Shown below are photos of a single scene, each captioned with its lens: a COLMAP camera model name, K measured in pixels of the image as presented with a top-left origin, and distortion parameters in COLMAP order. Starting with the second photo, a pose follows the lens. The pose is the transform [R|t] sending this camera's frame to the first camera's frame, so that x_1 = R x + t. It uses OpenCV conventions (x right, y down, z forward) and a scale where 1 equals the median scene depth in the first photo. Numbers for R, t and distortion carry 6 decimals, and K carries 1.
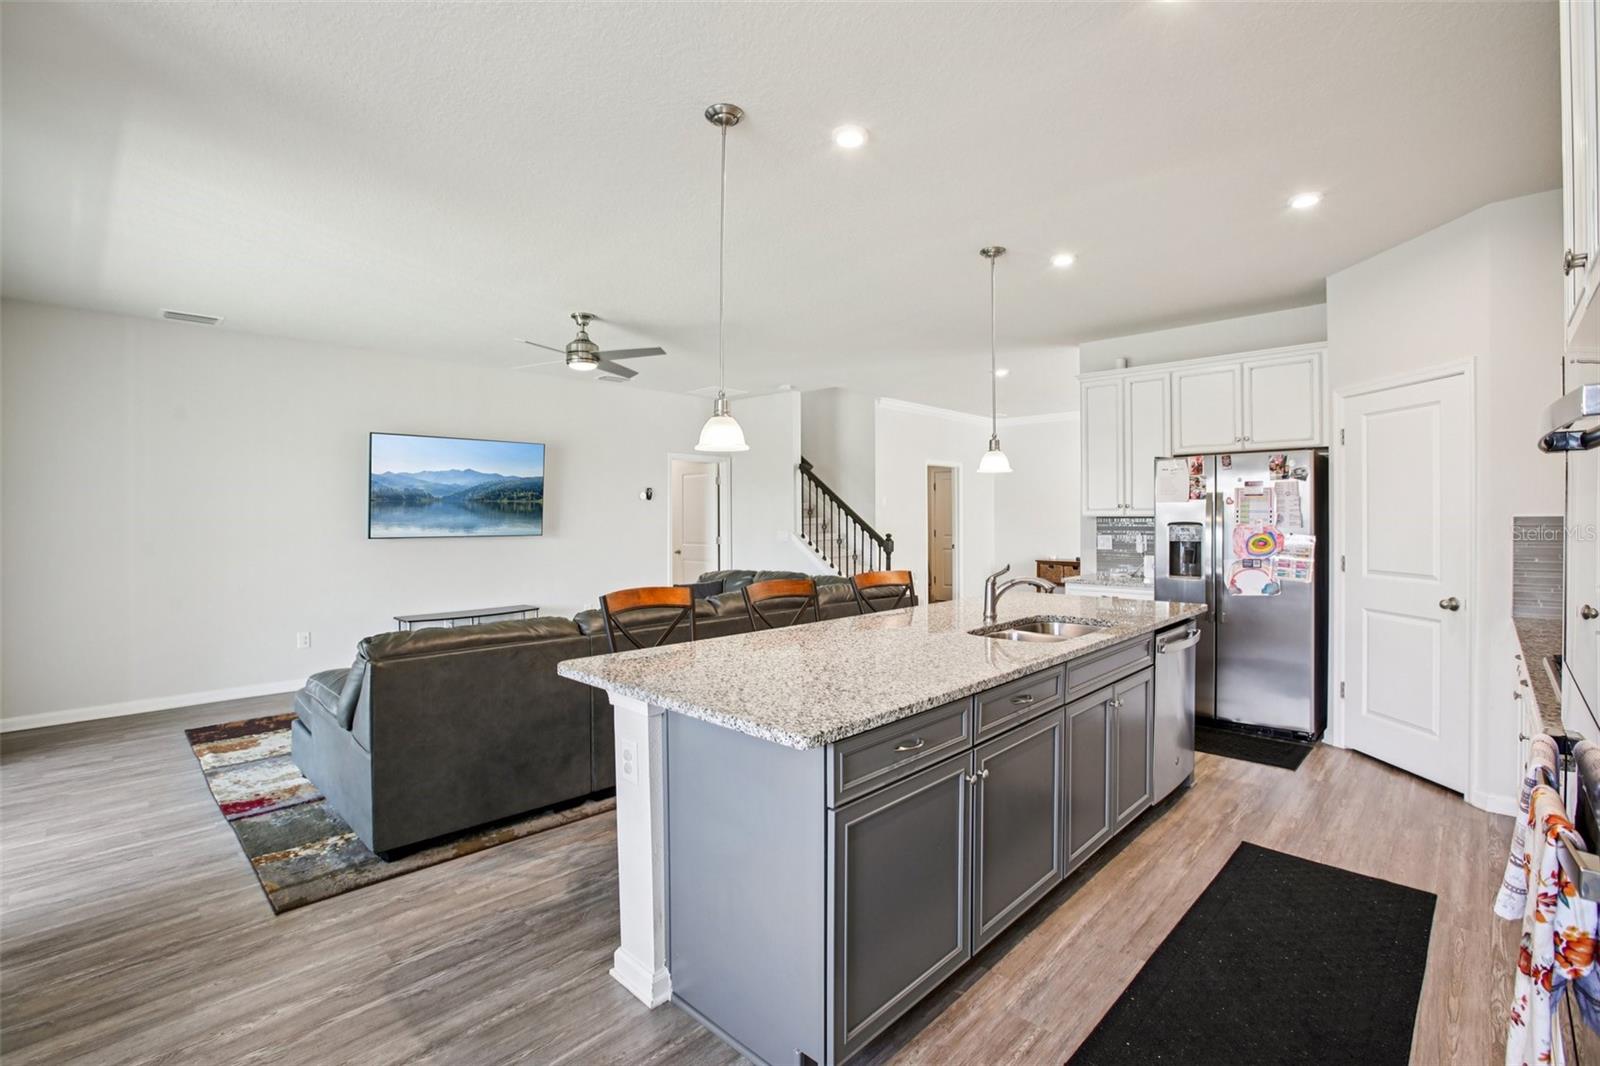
lens RADIAL K [[718.7, 0, 794.7], [0, 718.7, 551.2], [0, 0, 1]] dist [-0.076520, 0.031458]
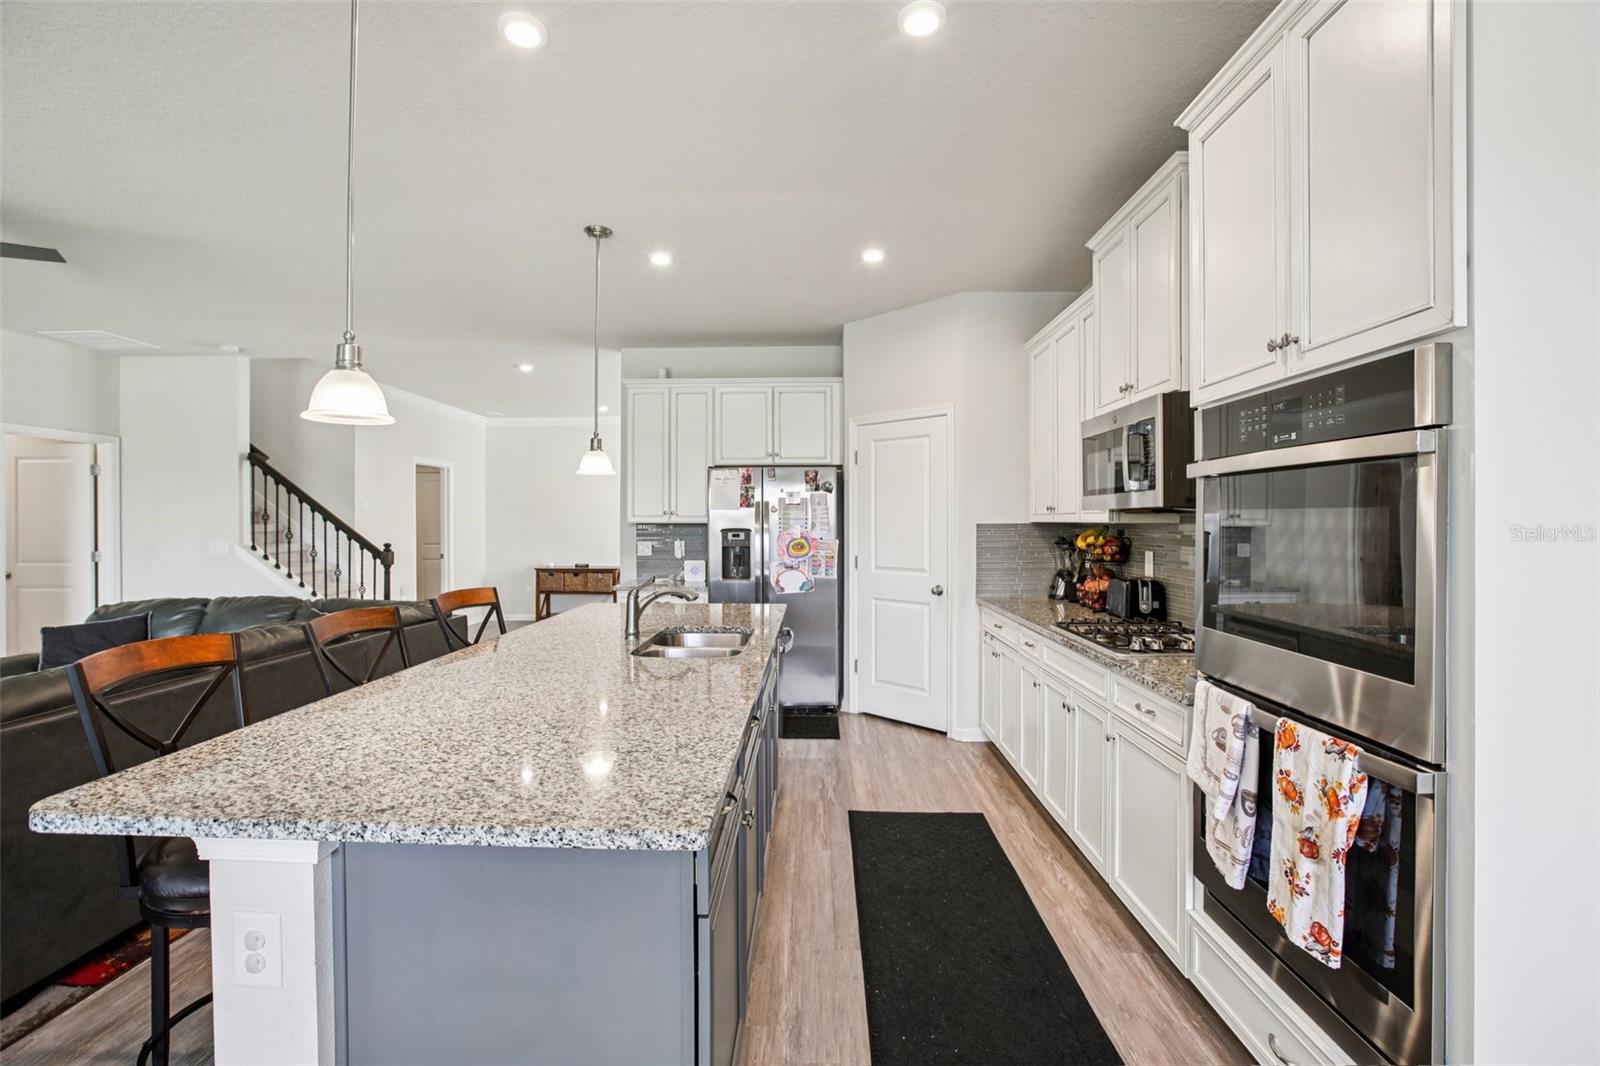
lens RADIAL K [[718.7, 0, 794.7], [0, 718.7, 551.2], [0, 0, 1]] dist [-0.076520, 0.031458]
pose [[0.732211, -0.021652, 0.680734, -0.132982], [0.027813, 0.999611, 0.001879, -0.006038], [-0.680510, 0.017557, 0.732529, 0.139394]]
